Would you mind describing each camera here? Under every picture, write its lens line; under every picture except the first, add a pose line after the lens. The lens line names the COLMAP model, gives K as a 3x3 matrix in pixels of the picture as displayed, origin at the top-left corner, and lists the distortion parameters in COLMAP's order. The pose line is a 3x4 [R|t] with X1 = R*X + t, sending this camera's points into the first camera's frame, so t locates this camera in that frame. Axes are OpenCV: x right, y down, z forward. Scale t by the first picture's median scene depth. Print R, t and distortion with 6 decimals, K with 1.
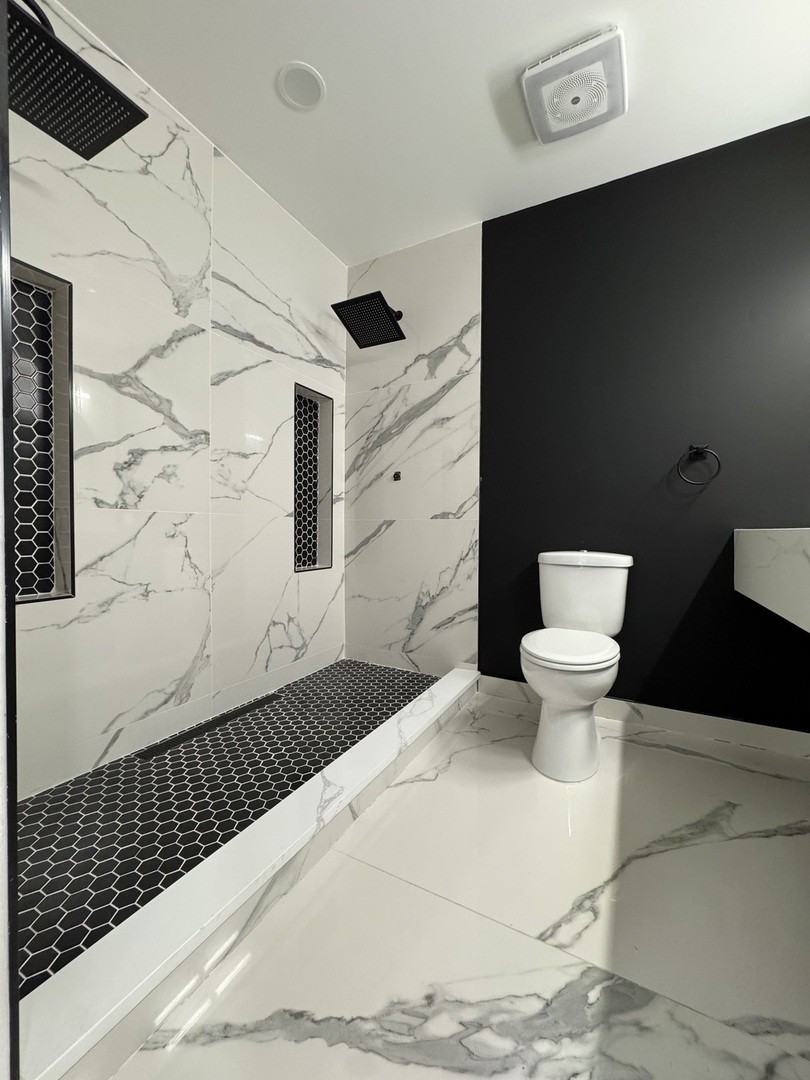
lens RADIAL K [[434.1, 0, 404.6], [0, 434.1, 536.5], [0, 0, 1]] dist [-0.006075, -0.000559]
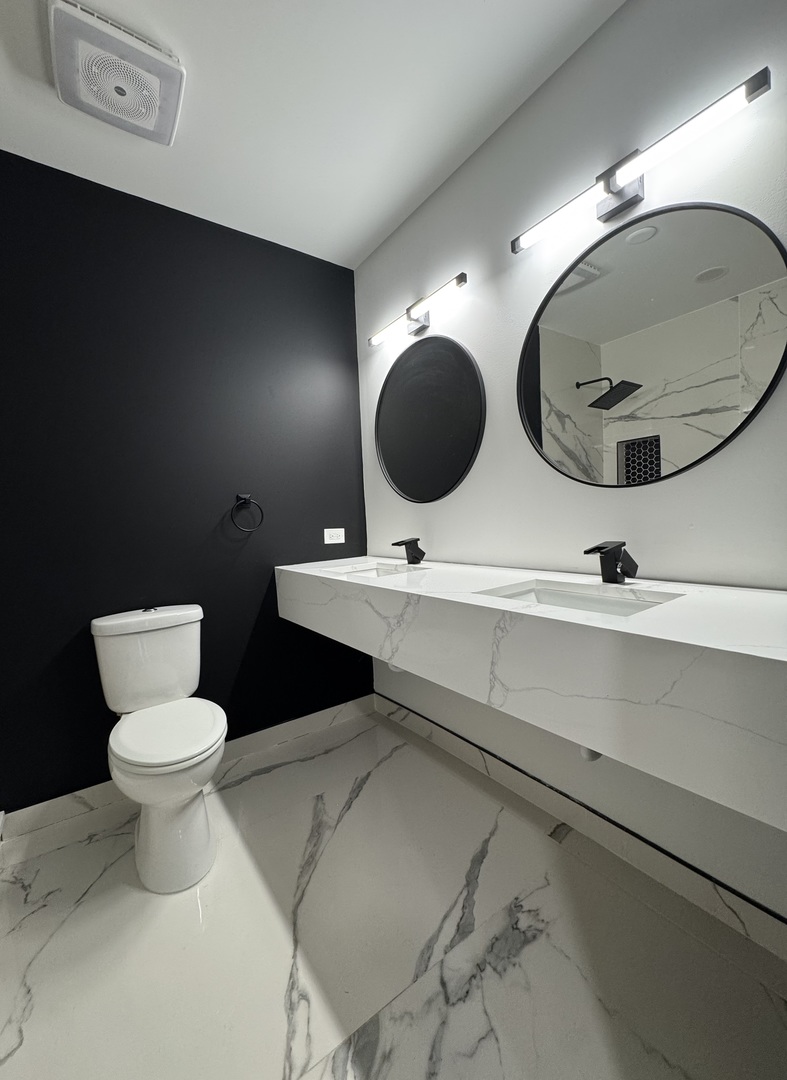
lens RADIAL K [[427.3, 0, 394.4], [0, 427.3, 539.1], [0, 0, 1]] dist [-0.004259, 0.000203]
pose [[0.440564, -0.071814, 0.894844, -0.183969], [0.070349, 0.996492, 0.045336, -0.151877], [-0.894961, 0.042978, 0.444070, 0.204549]]
